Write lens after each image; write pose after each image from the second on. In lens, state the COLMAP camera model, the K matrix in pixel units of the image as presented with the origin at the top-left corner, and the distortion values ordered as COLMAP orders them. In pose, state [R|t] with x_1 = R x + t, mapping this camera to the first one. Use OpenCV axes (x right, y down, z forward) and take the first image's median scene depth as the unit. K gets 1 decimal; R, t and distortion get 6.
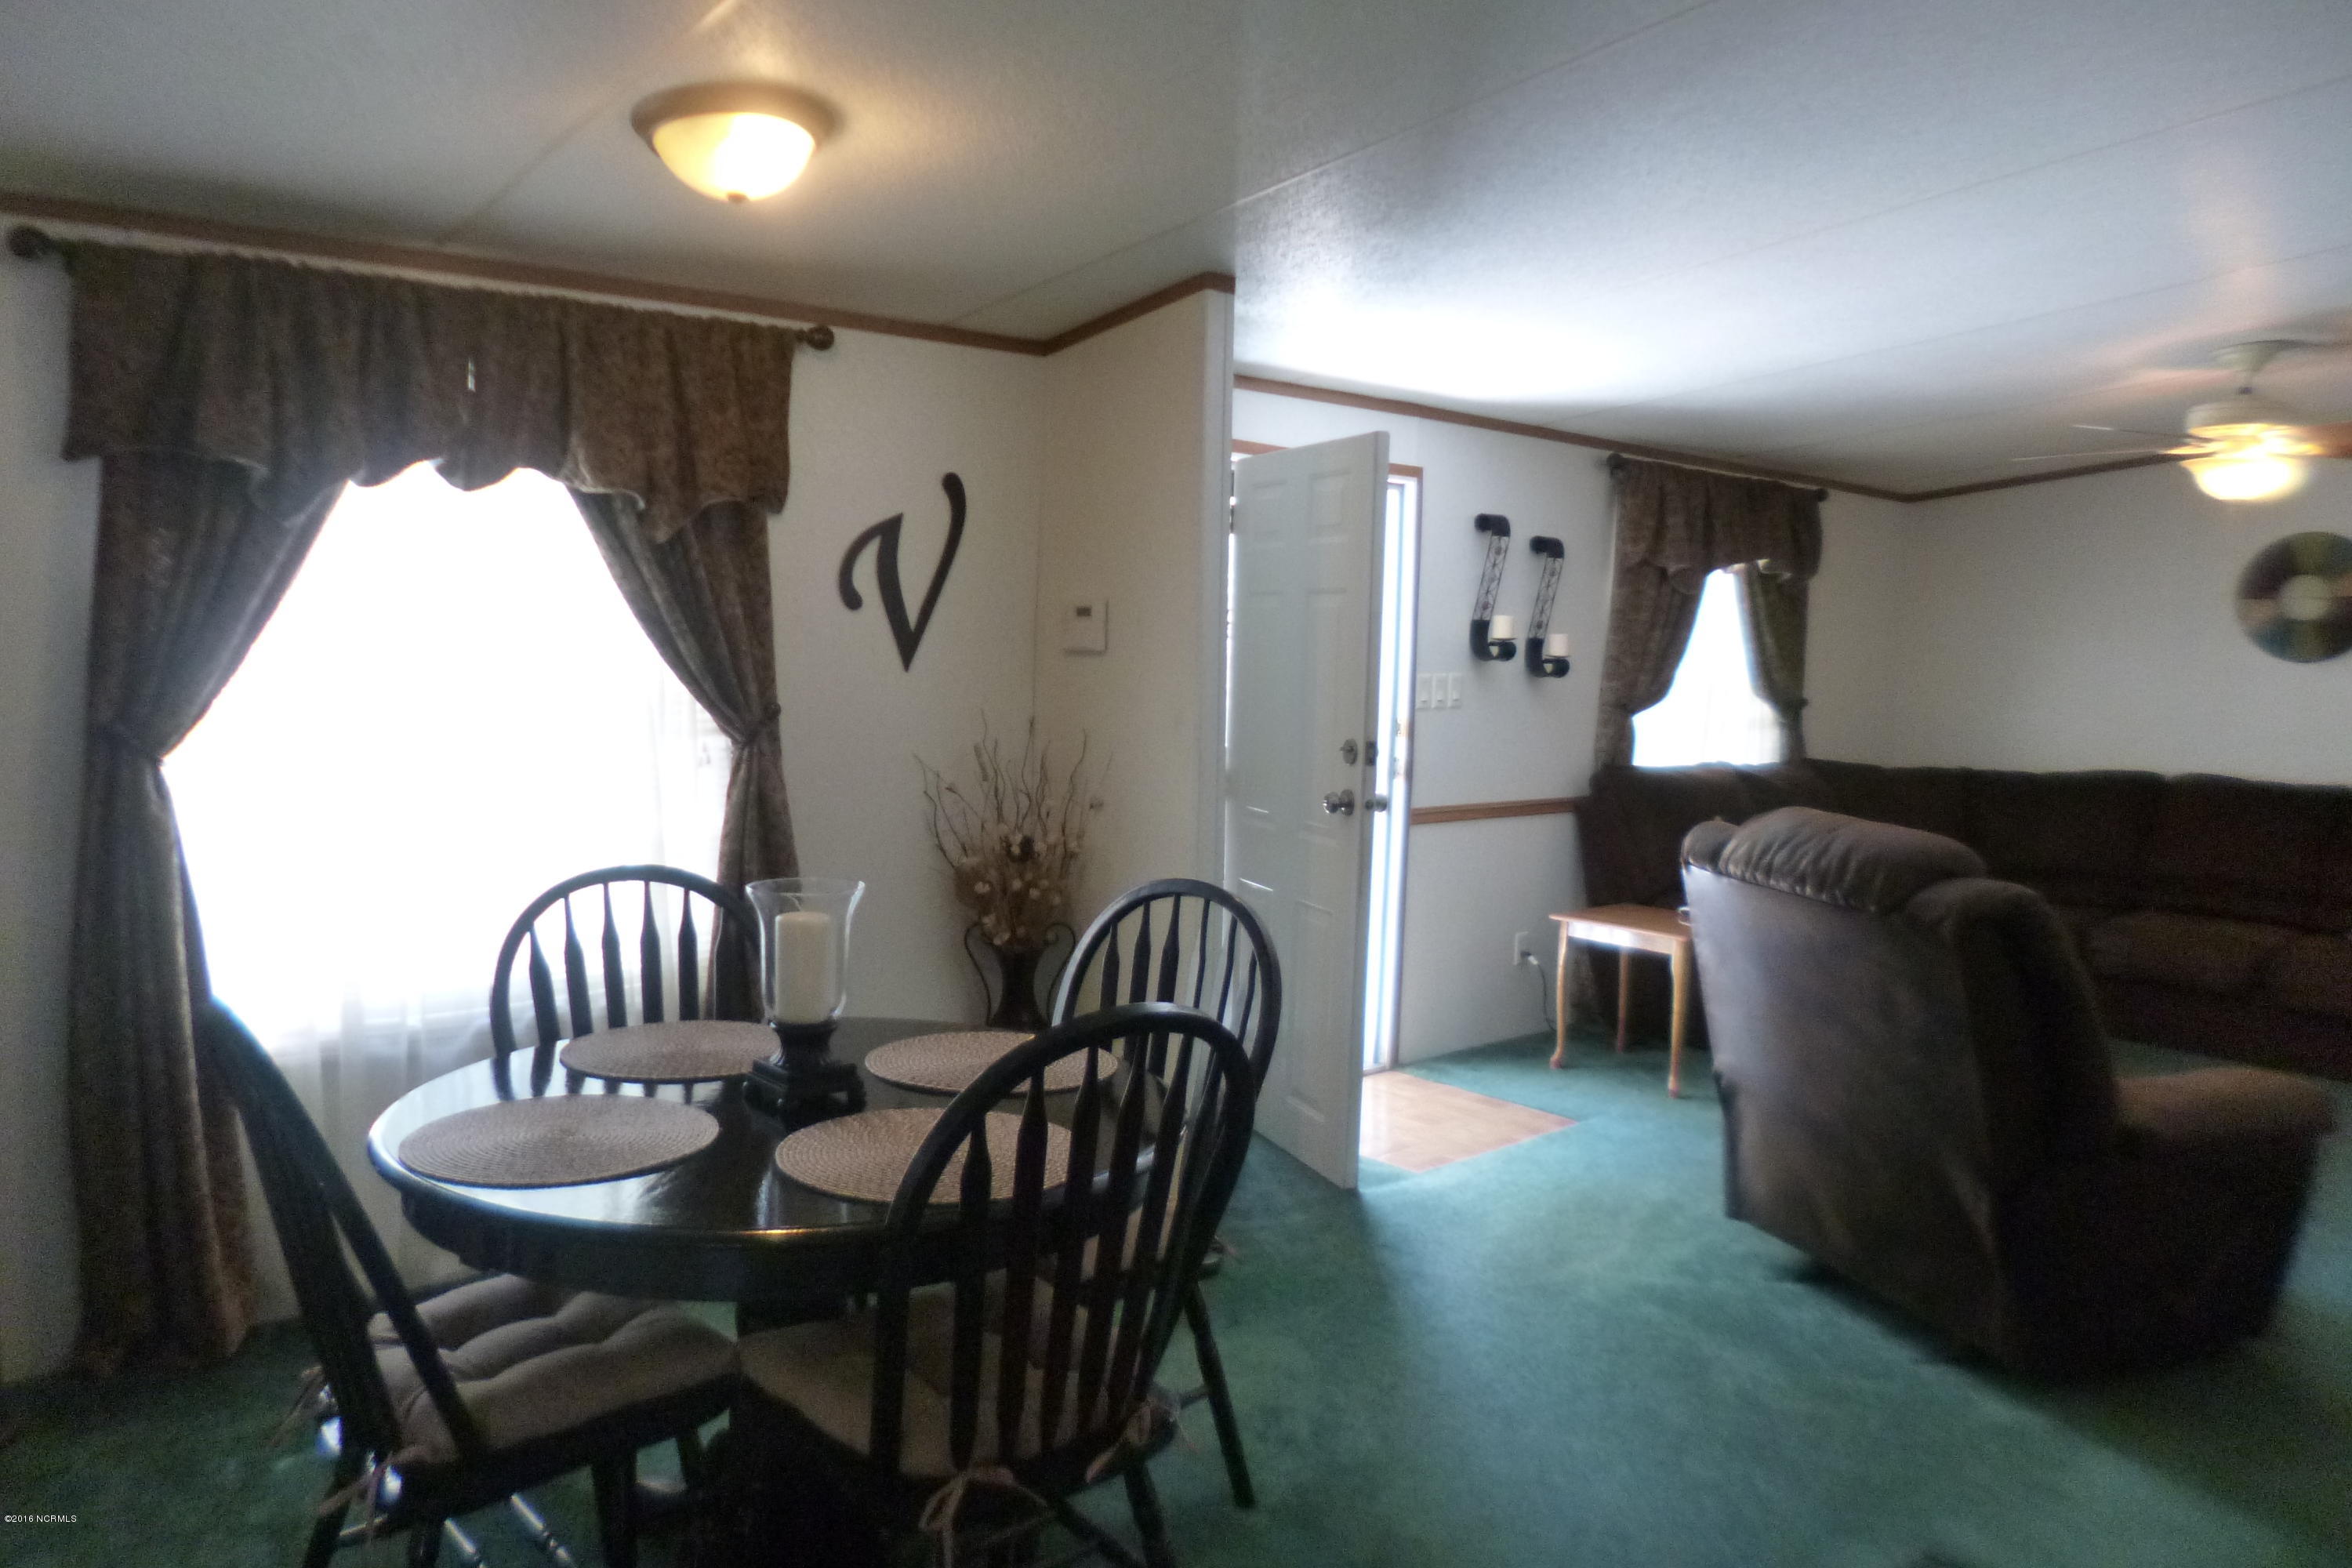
lens RADIAL K [[1715.3, 0, 1131.8], [0, 1715.3, 786.1], [0, 0, 1]] dist [-0.019404, 0.044314]
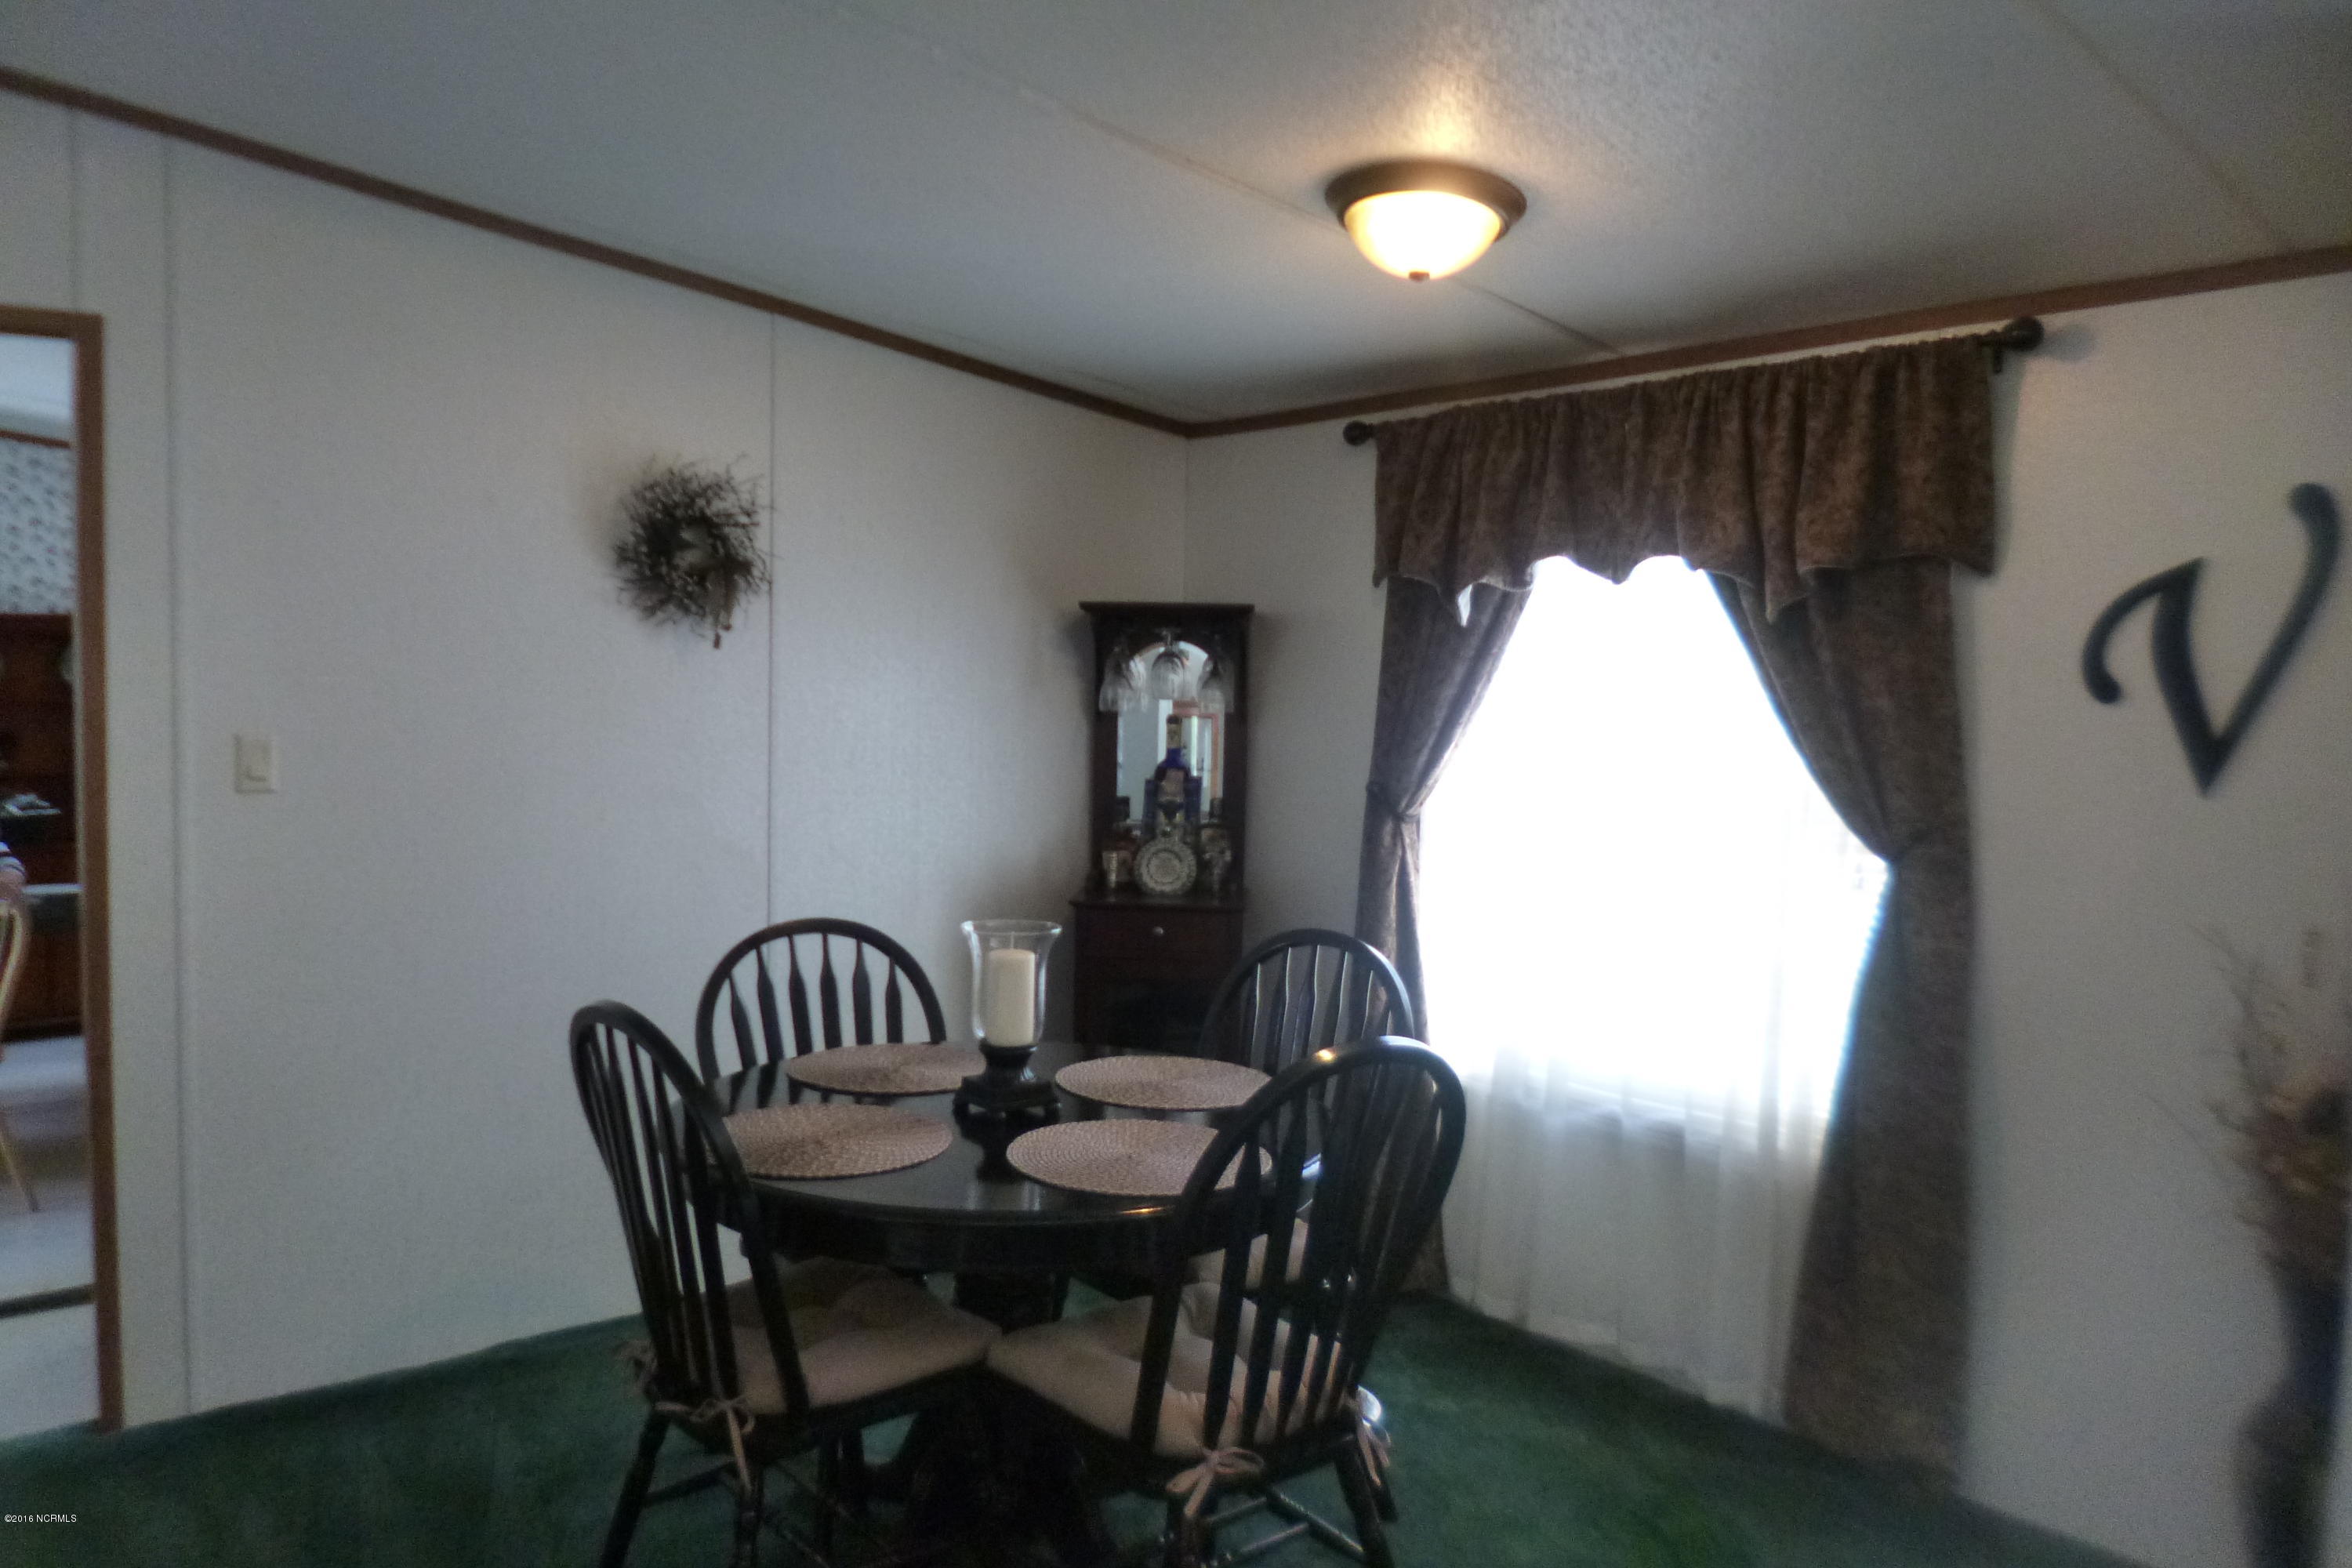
lens RADIAL K [[1715.3, 0, 1131.8], [0, 1715.3, 786.1], [0, 0, 1]] dist [-0.019404, 0.044314]
pose [[-0.004478, 0.048635, -0.998807, 0.593489], [-0.117379, 0.991886, 0.048824, -0.062994], [0.993077, 0.117457, 0.001267, 0.672155]]
